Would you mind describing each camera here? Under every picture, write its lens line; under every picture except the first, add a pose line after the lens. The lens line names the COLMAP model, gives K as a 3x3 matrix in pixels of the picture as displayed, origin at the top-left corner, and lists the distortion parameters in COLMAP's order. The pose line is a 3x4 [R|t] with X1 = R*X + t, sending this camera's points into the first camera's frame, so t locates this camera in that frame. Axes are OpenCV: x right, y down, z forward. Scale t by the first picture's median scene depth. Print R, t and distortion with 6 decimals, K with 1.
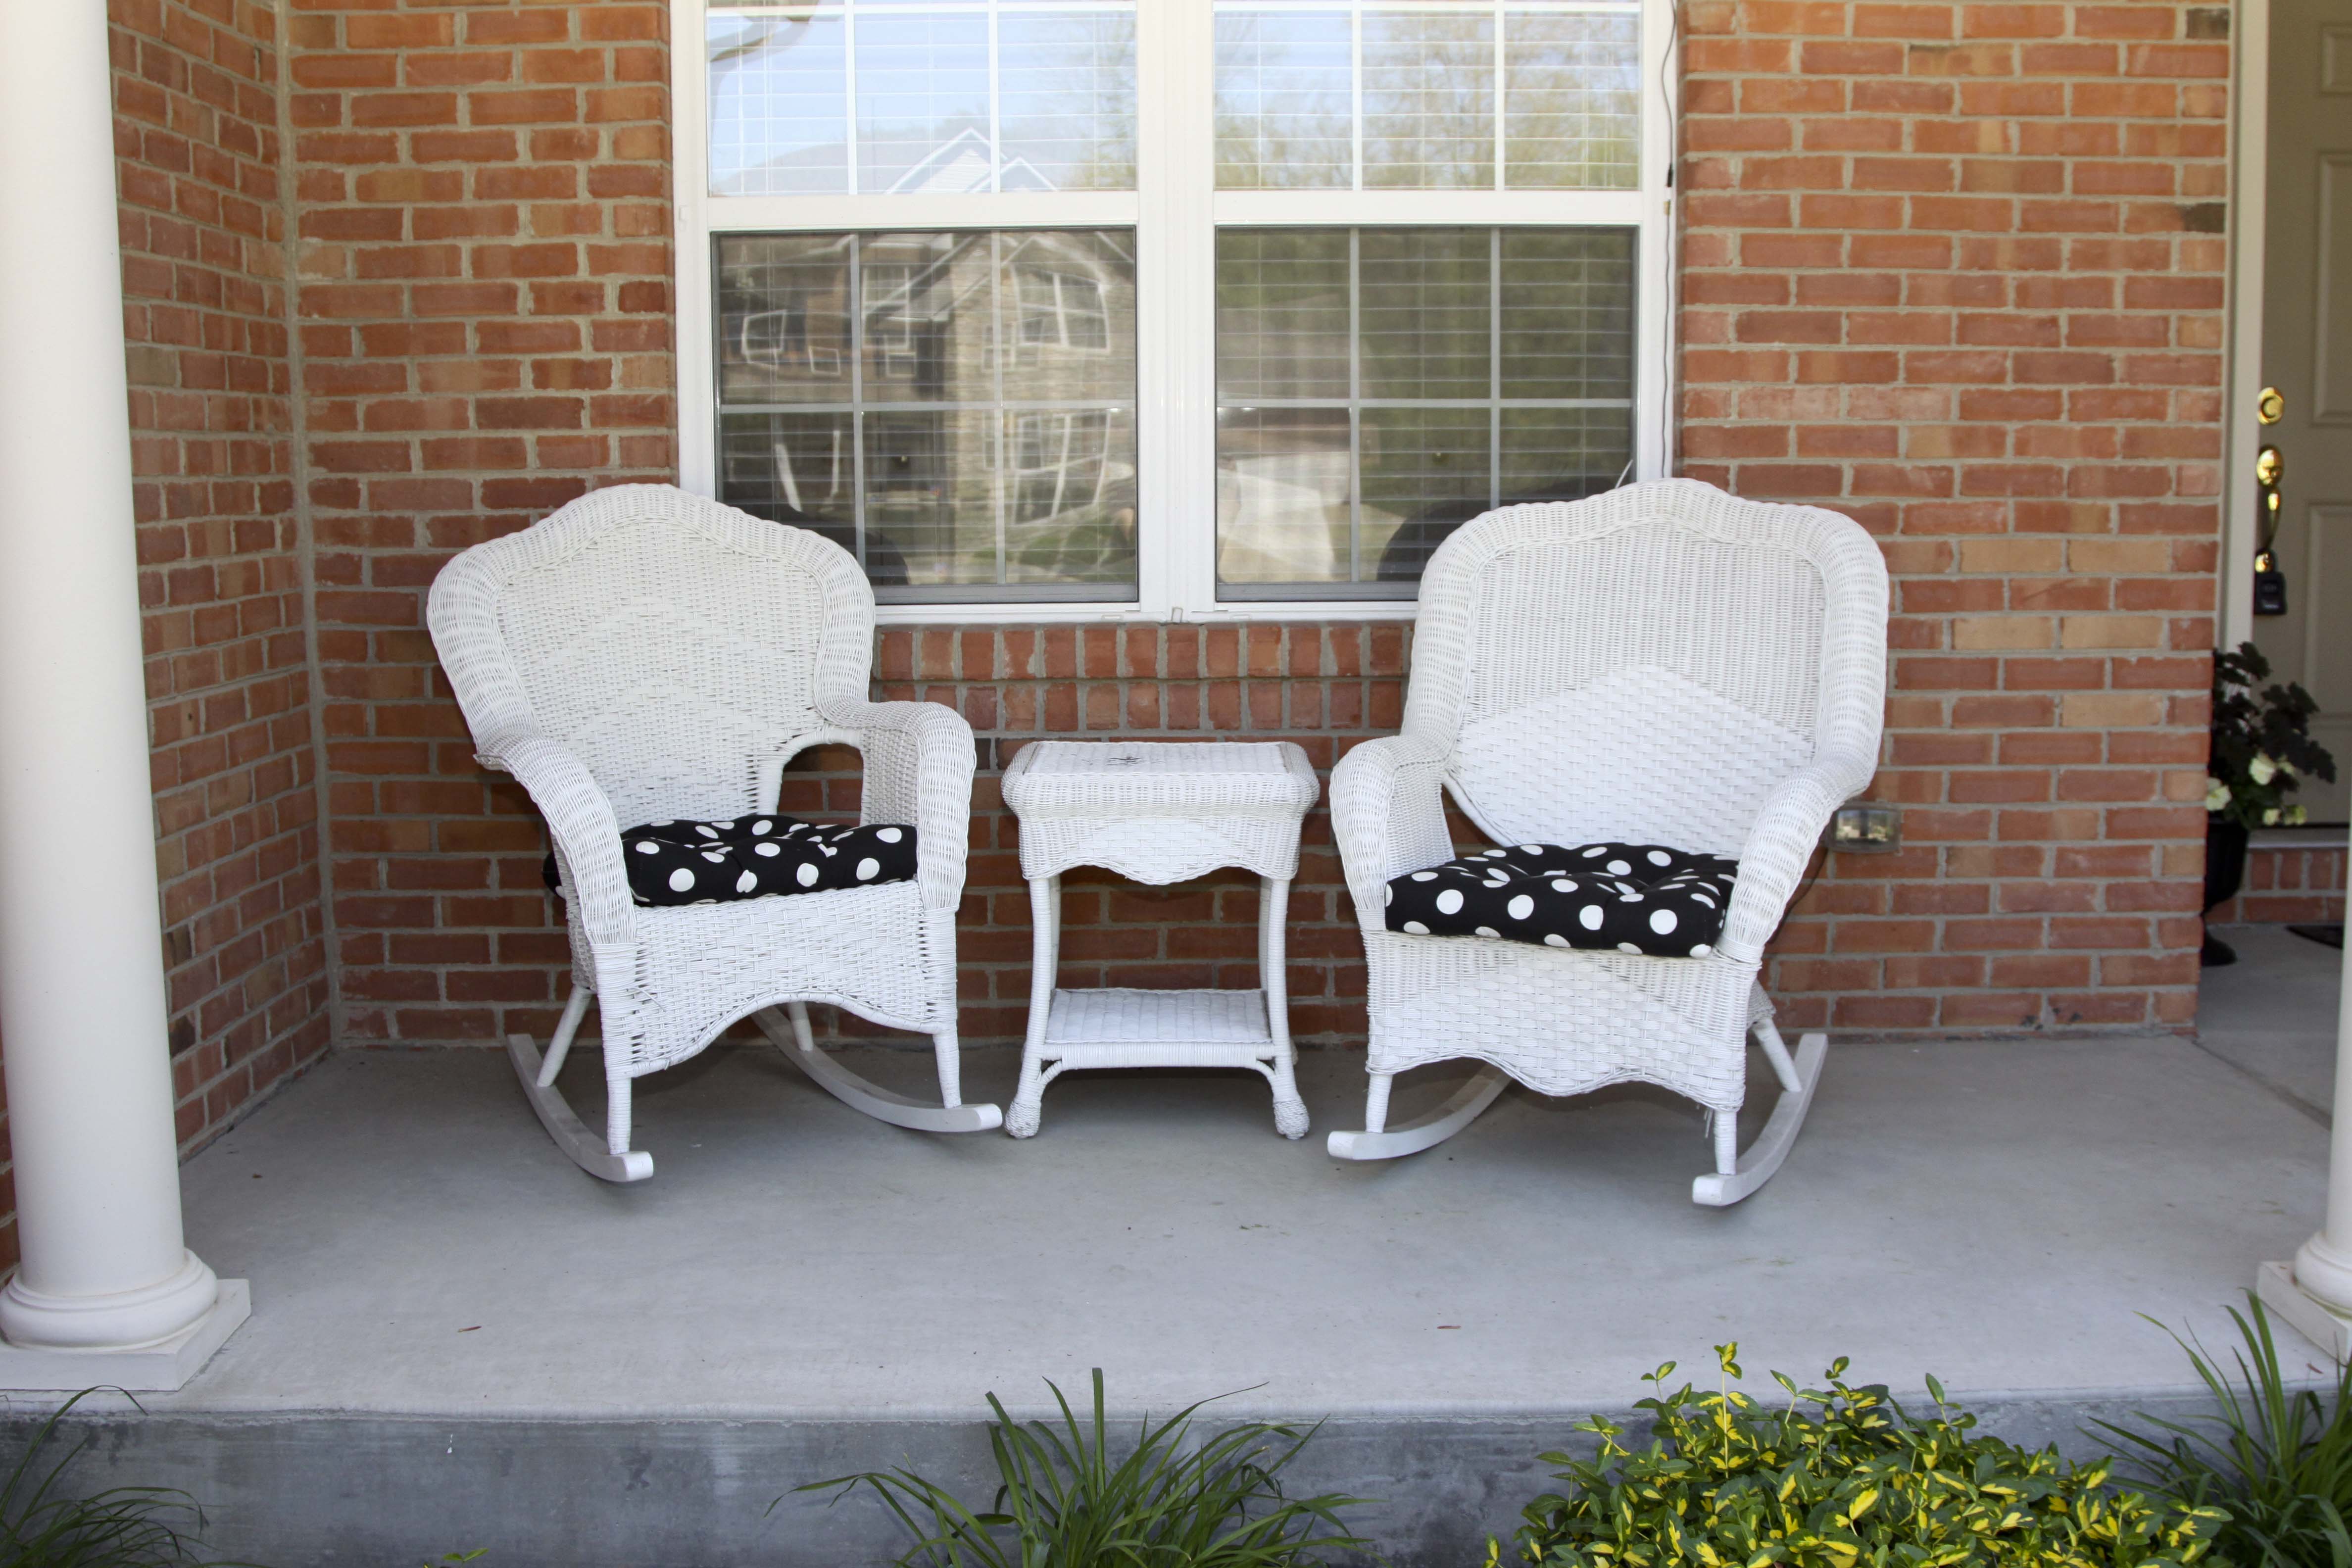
lens RADIAL K [[2500.6, 0, 1227.5], [0, 2500.6, 794.7], [0, 0, 1]] dist [-0.082617, 0.023187]
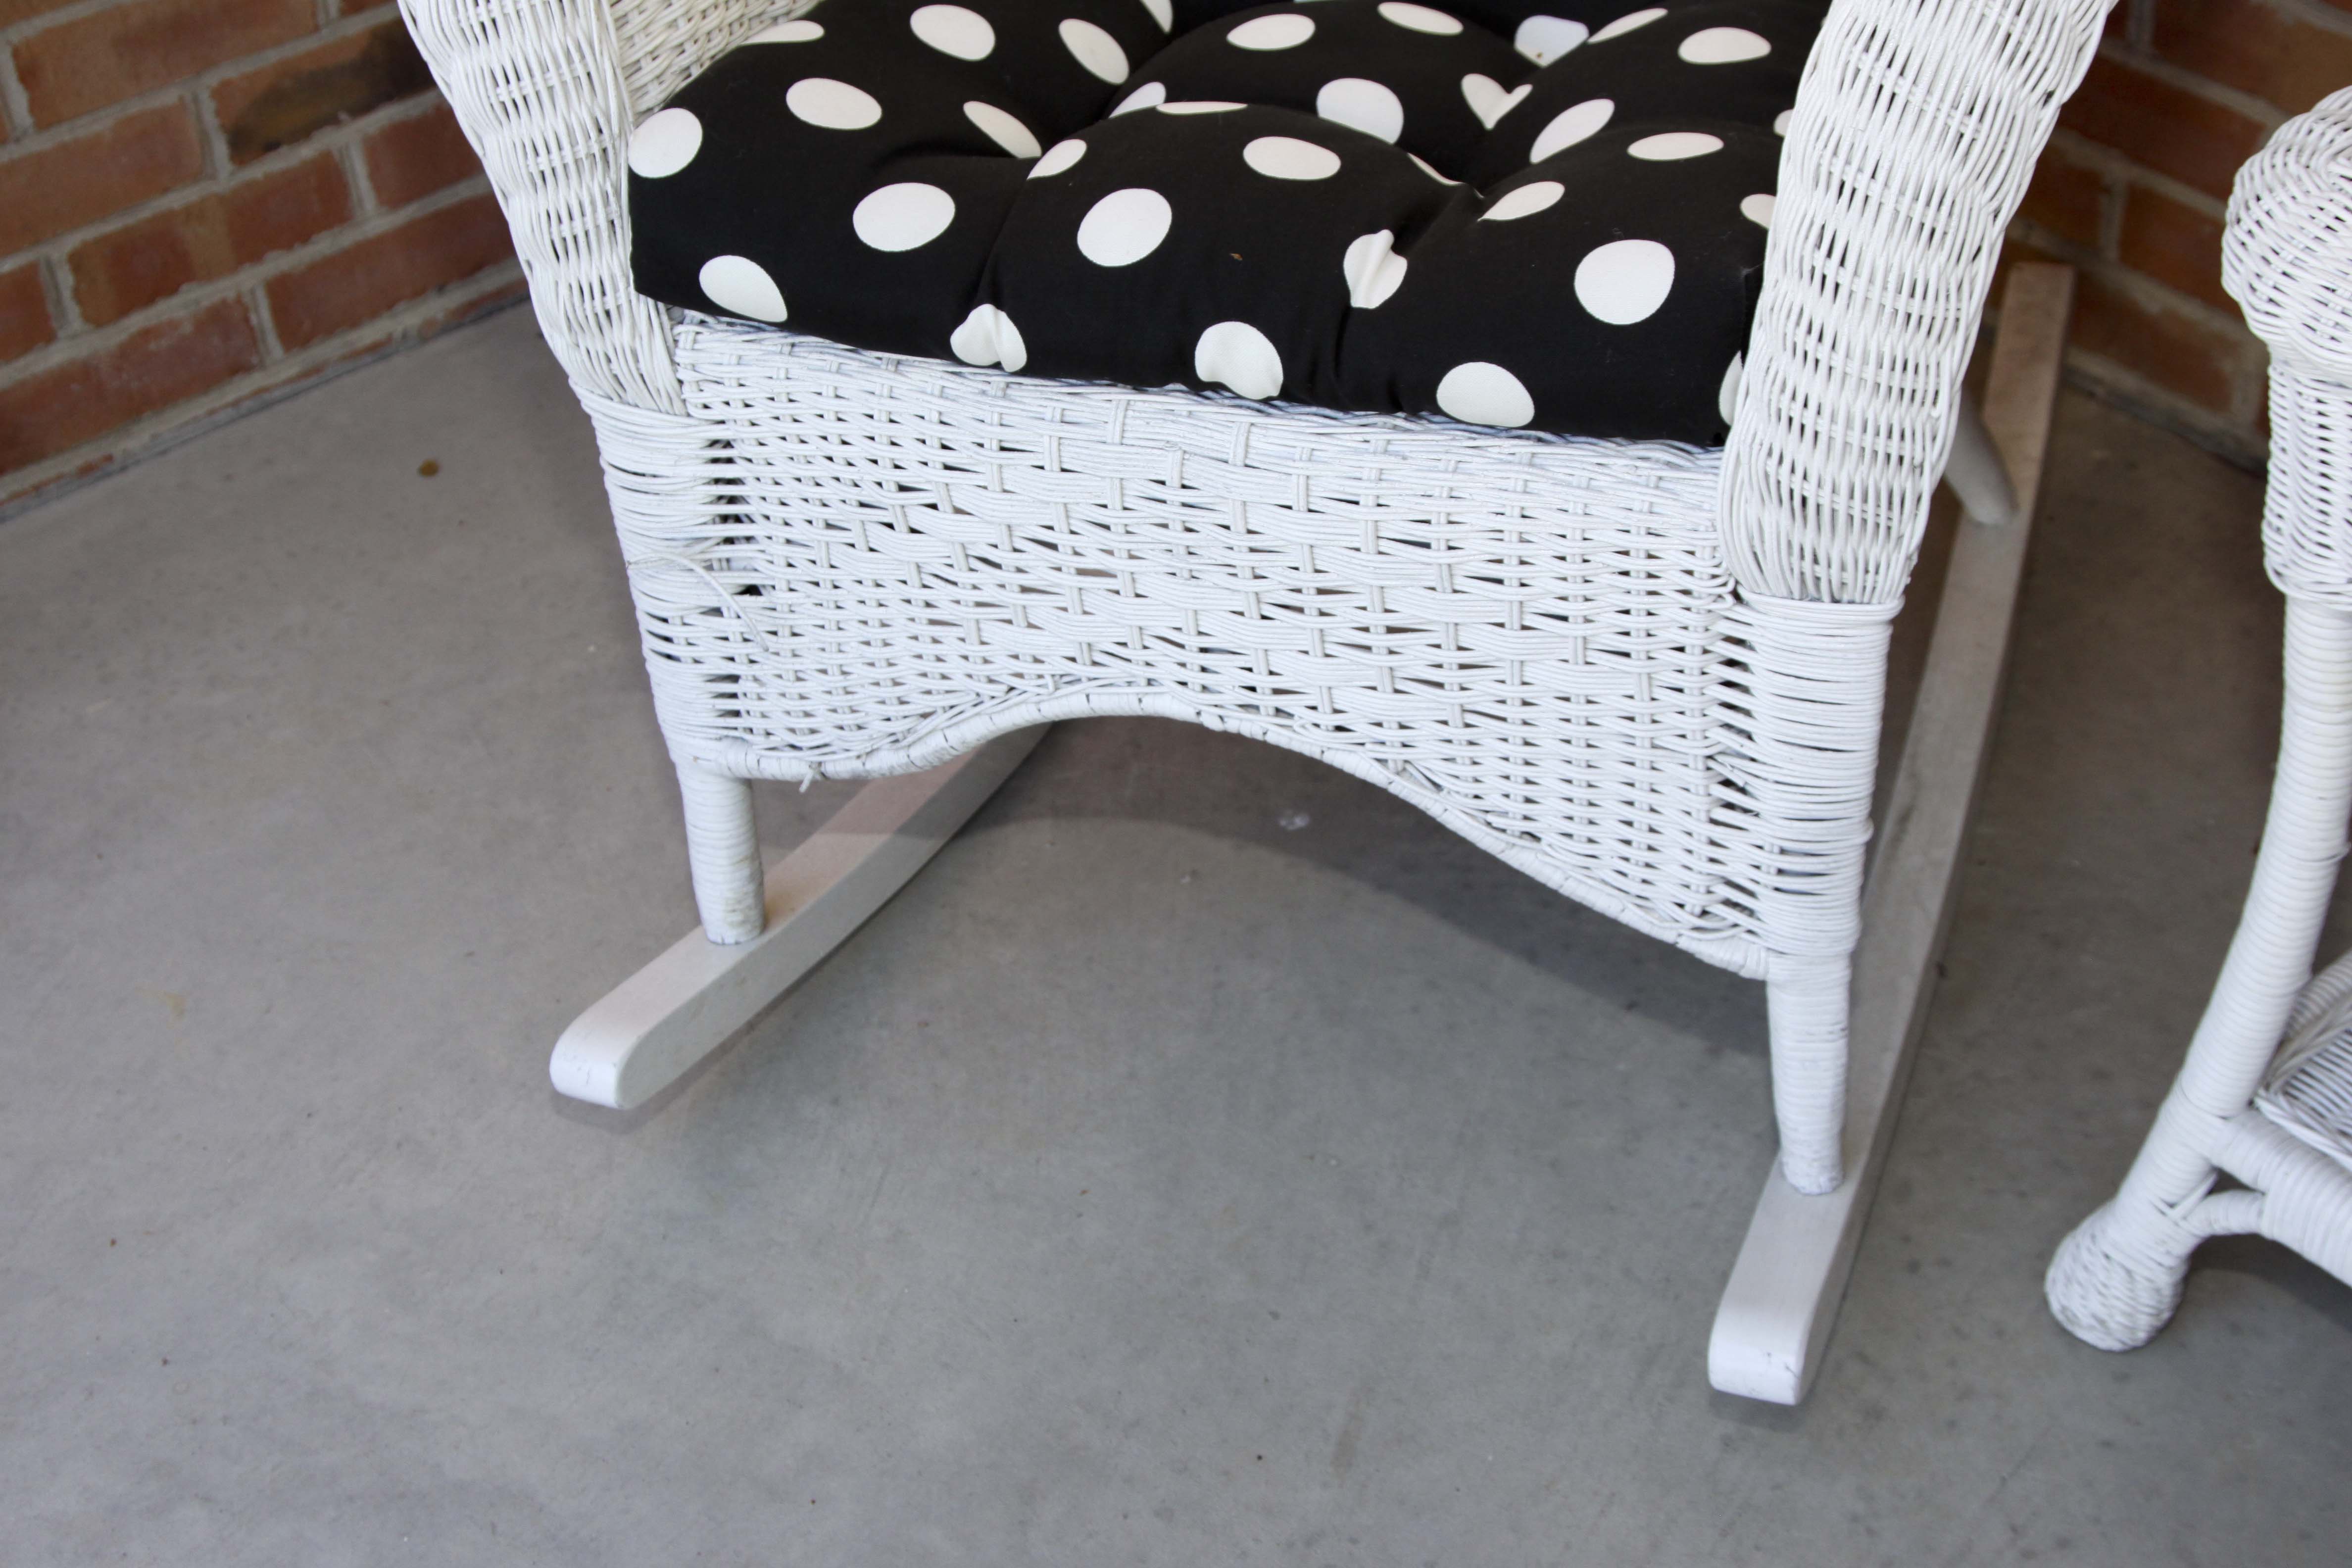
lens RADIAL K [[3294.2, 0, 1204.4], [0, 3294.2, 801.2], [0, 0, 1]] dist [-0.052489, 0.110139]
pose [[0.609989, 0.480756, -0.629910, 0.056091], [-0.049278, 0.816406, 0.575372, -0.109222], [0.790876, -0.319930, 0.521689, 0.692482]]
